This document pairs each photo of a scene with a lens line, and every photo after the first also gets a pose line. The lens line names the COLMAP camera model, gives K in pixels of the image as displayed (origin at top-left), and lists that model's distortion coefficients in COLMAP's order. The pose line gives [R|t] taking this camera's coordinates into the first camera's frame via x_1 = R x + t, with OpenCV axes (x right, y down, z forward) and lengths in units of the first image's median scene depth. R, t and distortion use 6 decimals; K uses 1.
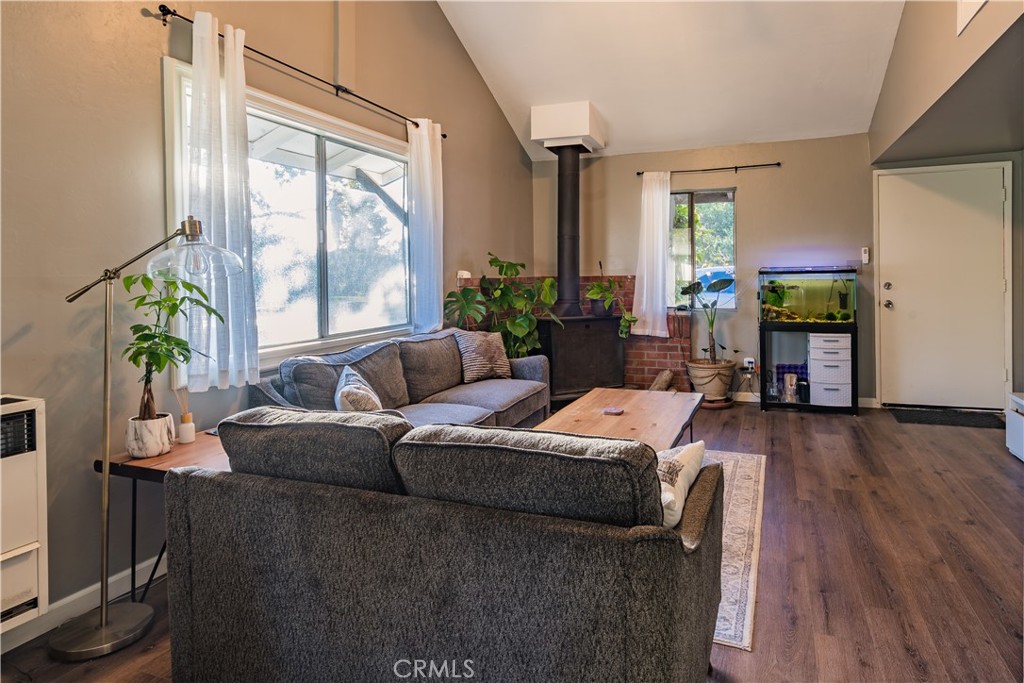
lens RADIAL K [[545.7, 0, 514.2], [0, 545.7, 283.3], [0, 0, 1]] dist [-0.001079, -0.000175]
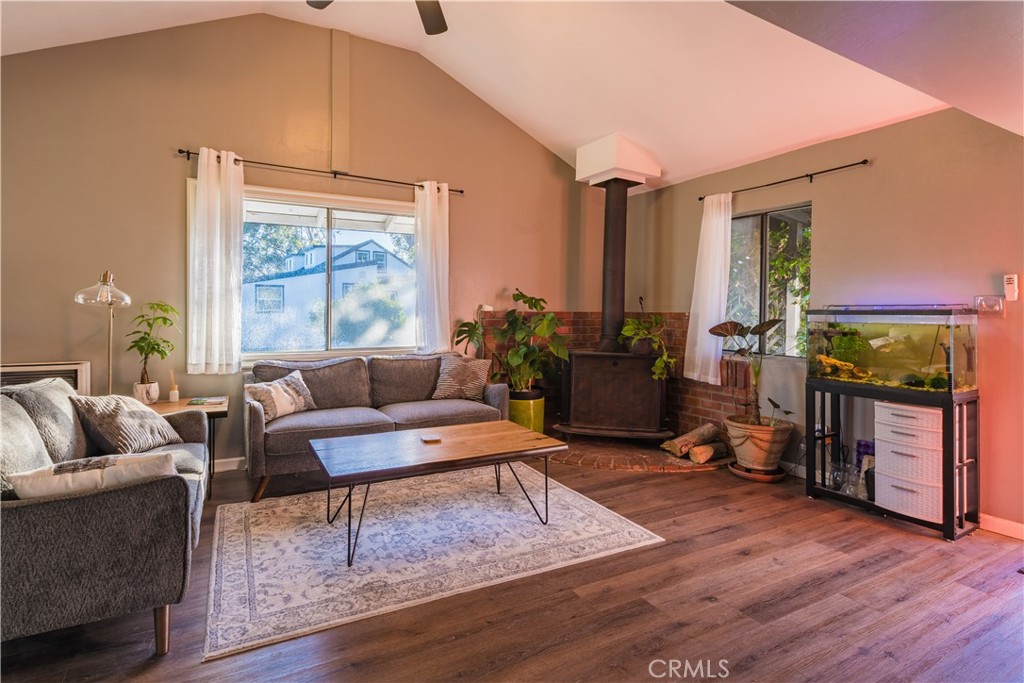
lens RADIAL K [[470.7, 0, 511.2], [0, 470.7, 310.2], [0, 0, 1]] dist [-0.000950, 0.000168]
pose [[0.778094, 0.018686, -0.627870, 0.542741], [-0.025613, 0.999670, -0.001990, -0.010266], [0.627626, 0.017630, 0.778316, 0.240076]]
